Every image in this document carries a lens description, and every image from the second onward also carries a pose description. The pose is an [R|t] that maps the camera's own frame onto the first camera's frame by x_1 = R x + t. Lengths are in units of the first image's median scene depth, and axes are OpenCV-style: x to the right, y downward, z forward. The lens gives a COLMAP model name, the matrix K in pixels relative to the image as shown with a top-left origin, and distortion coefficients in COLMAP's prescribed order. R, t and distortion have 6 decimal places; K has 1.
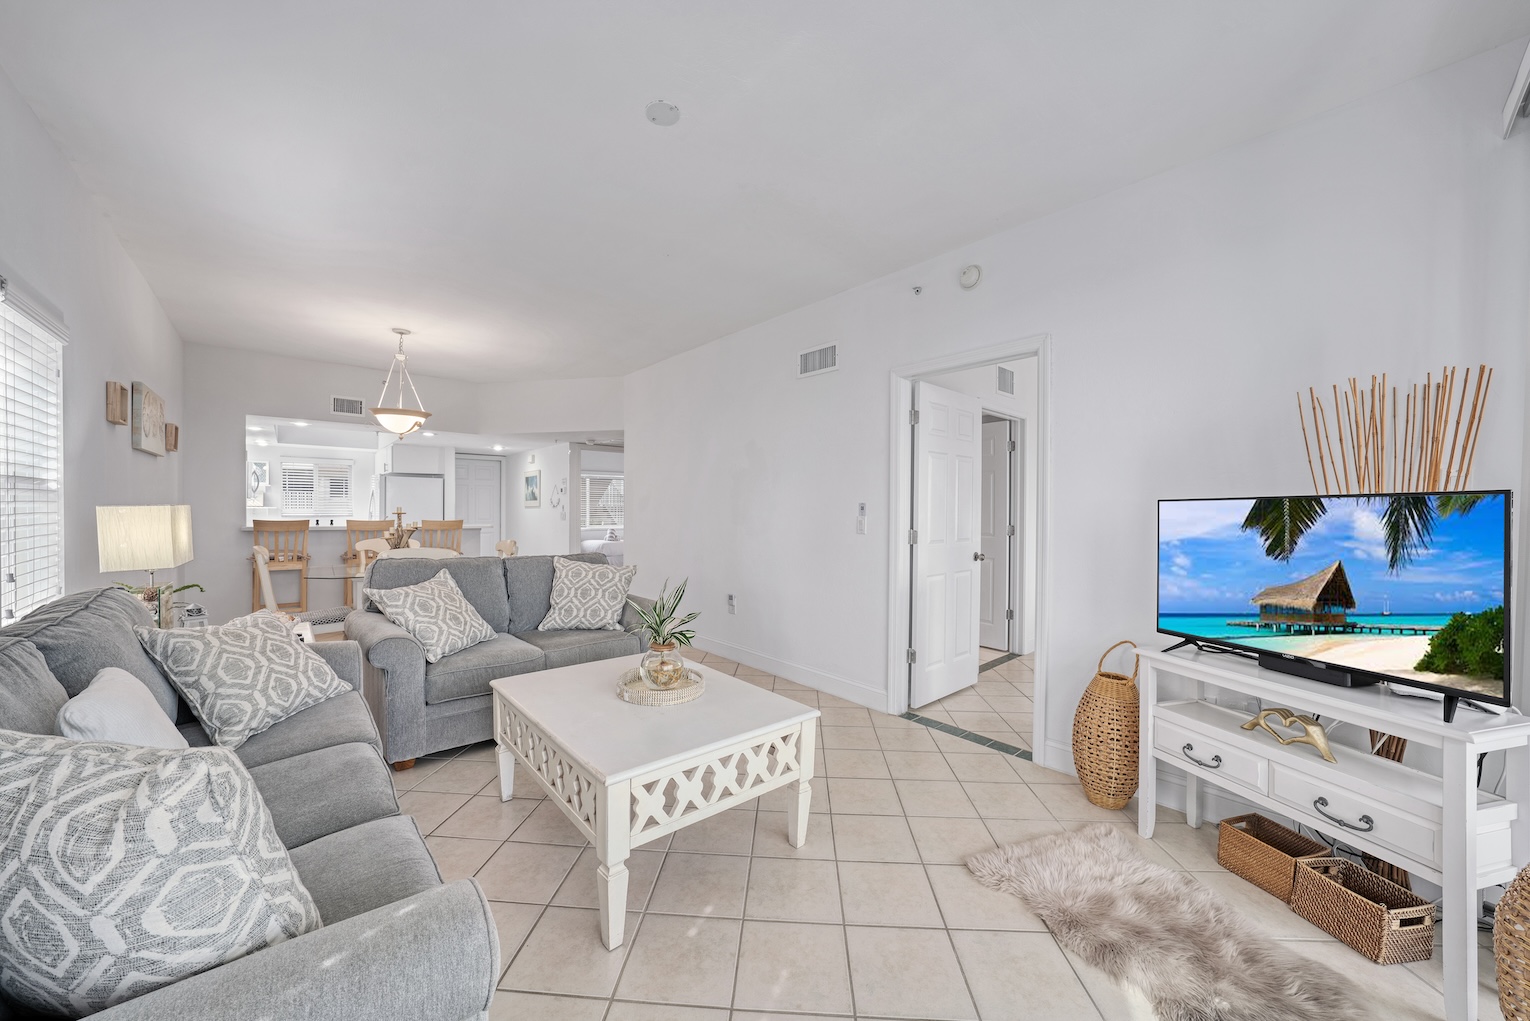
lens RADIAL K [[569.8, 0, 729.3], [0, 569.8, 514.3], [0, 0, 1]] dist [0.000174, 0.000002]
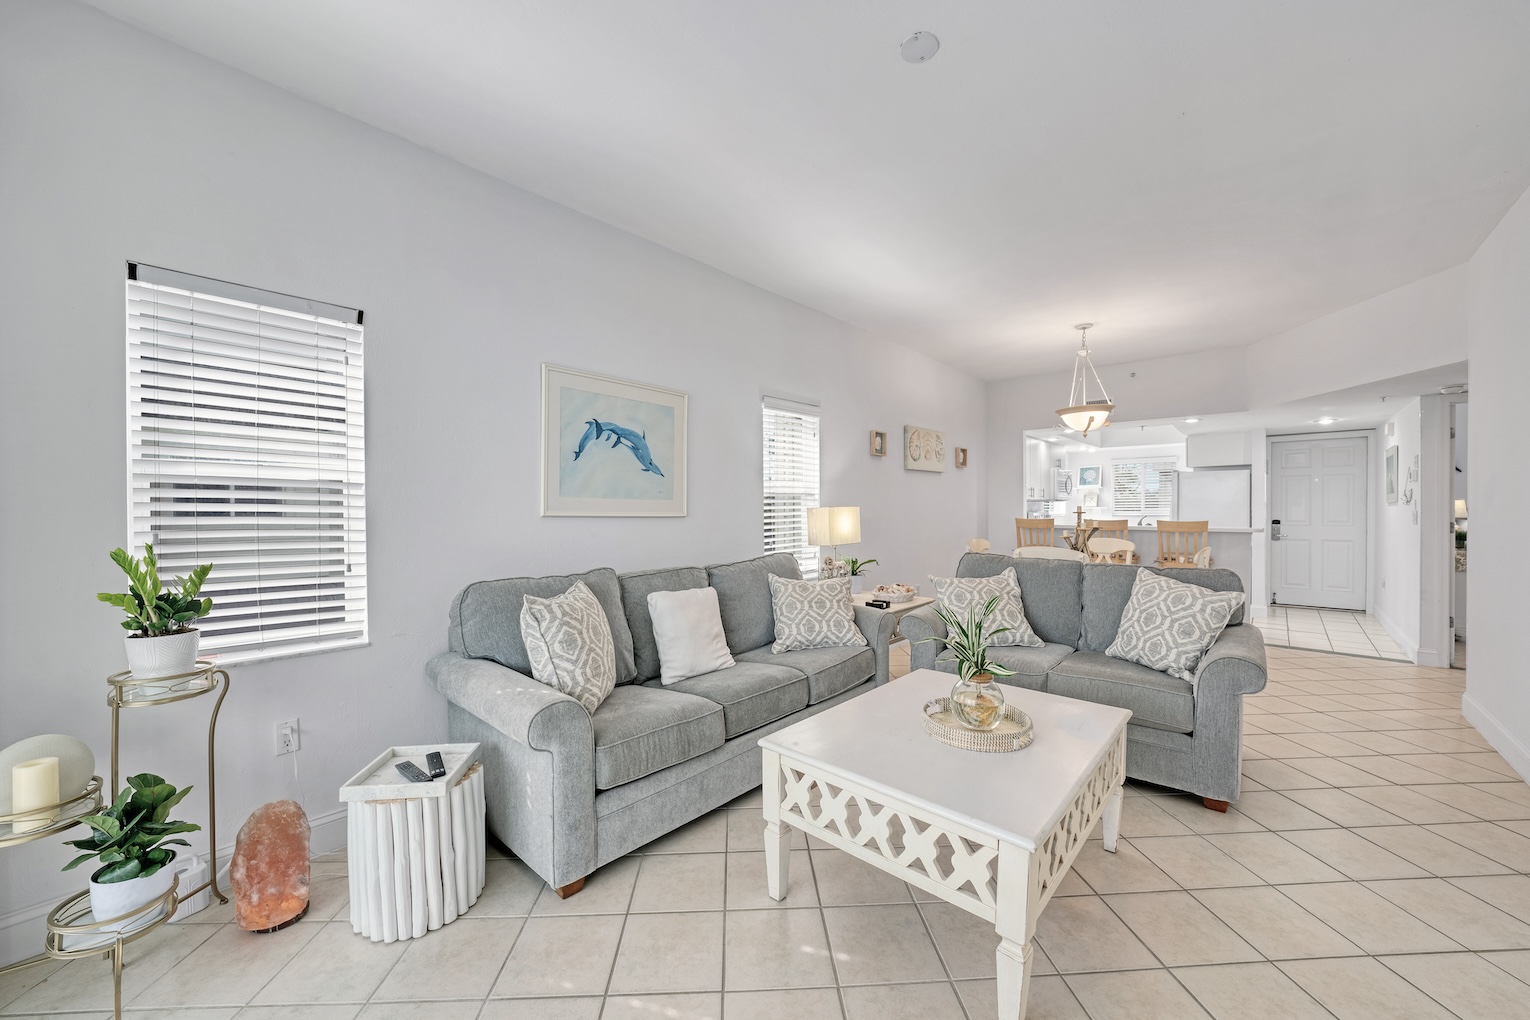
lens RADIAL K [[569.8, 0, 729.3], [0, 569.8, 513.8], [0, 0, 1]] dist [0.000174, 0.000002]
pose [[0.127070, 0.001997, -0.991892, 0.418736], [-0.004807, 0.999987, 0.001397, 0.002589], [0.991882, 0.004591, 0.127078, 0.362307]]
